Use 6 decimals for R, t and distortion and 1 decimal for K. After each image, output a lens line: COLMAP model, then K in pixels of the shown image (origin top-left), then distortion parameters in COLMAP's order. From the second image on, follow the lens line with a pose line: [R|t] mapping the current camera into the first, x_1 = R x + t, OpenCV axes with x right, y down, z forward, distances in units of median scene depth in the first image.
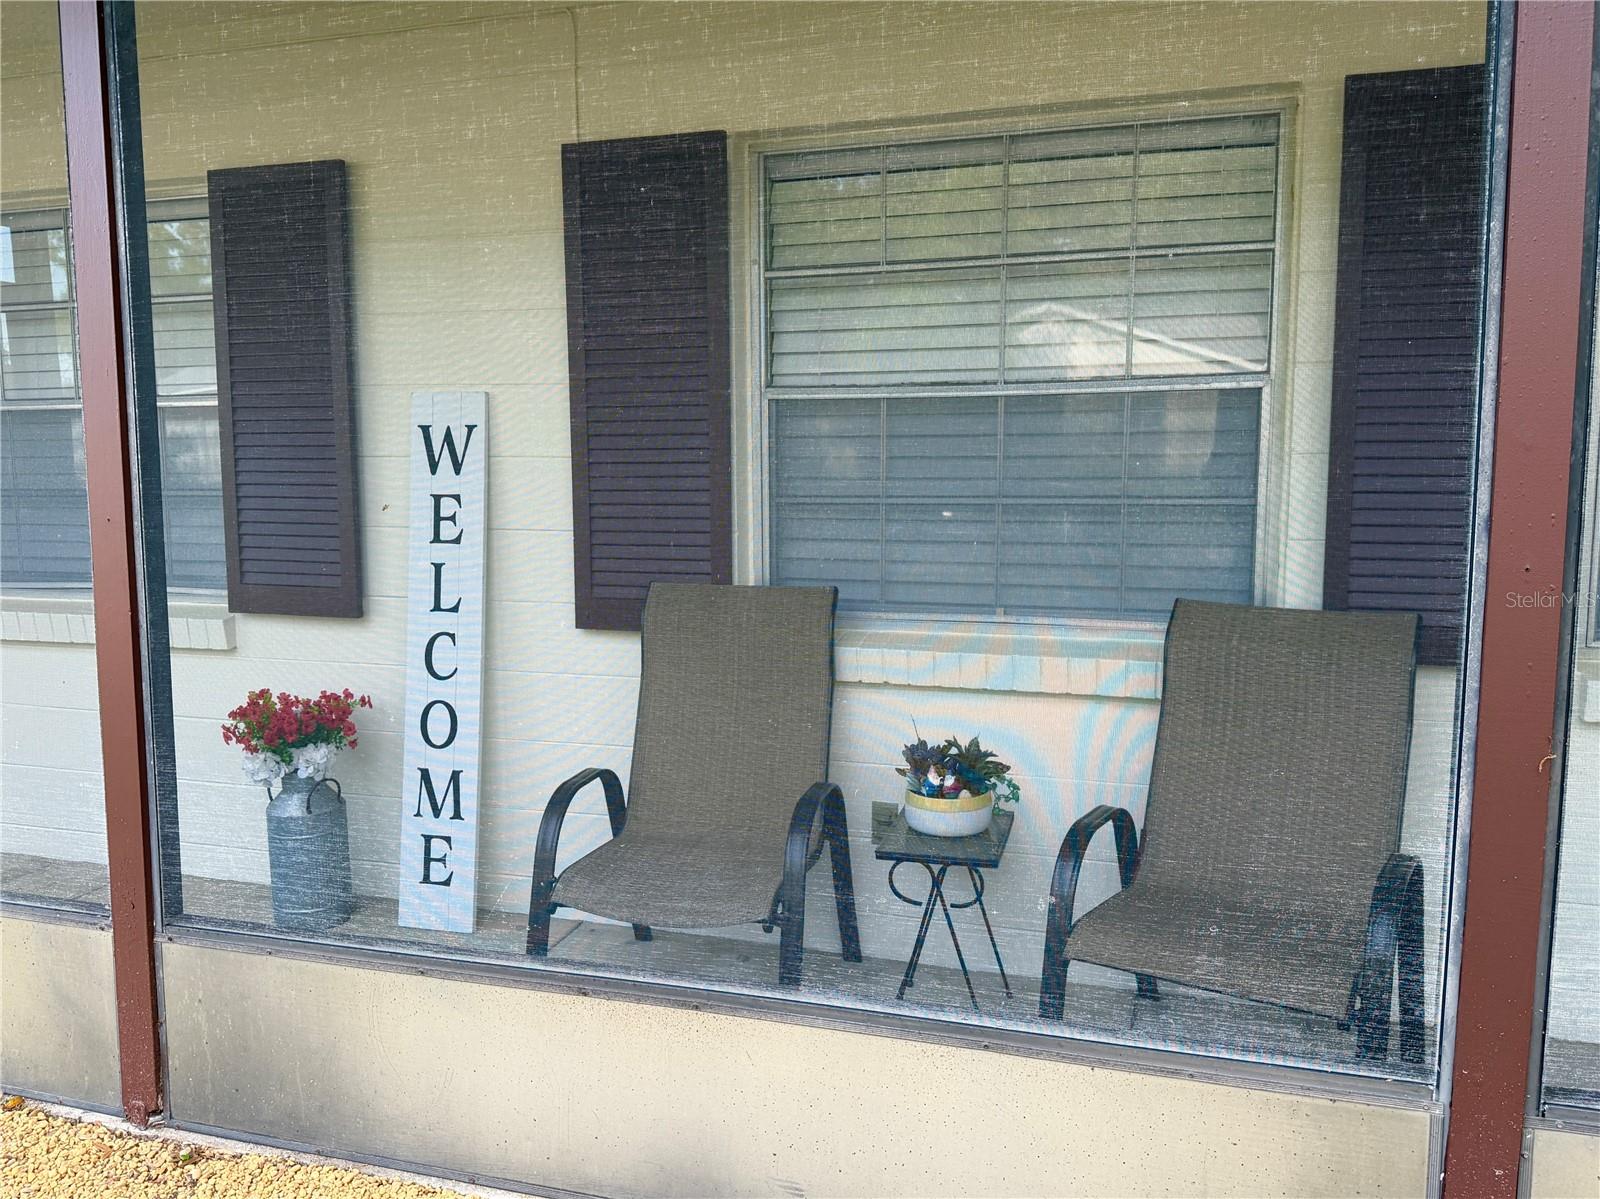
lens RADIAL K [[1272.6, 0, 800.0], [0, 1272.6, 599.5], [0, 0, 1]] dist [0.072346, -0.002373]
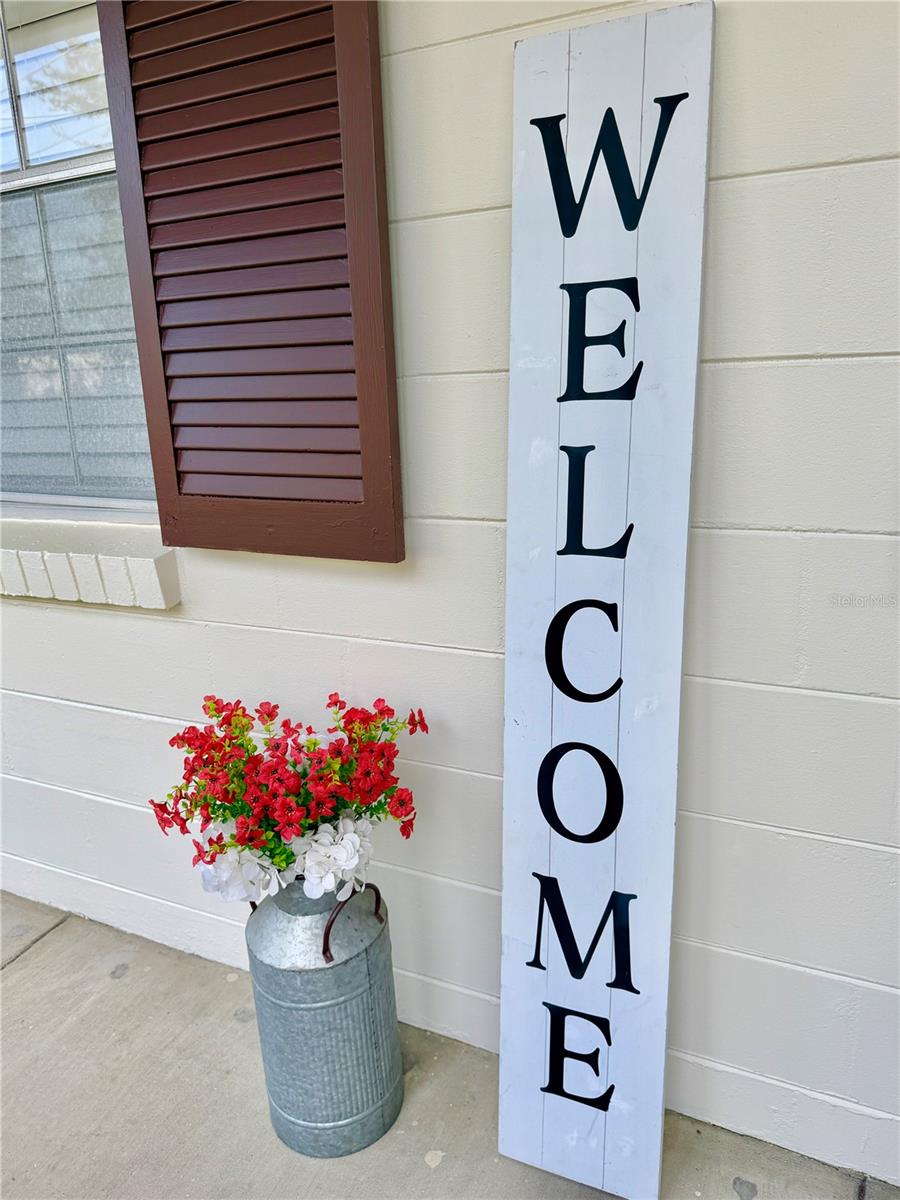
lens RADIAL K [[825.0, 0, 450.0], [0, 825.0, 600.0], [0, 0, 1]] dist [0.089259, -0.165302]
pose [[0.989489, 0.005774, -0.144491, -0.286027], [0.016819, 0.987825, 0.154656, -0.020984], [0.143624, -0.155460, 0.977345, 0.706171]]
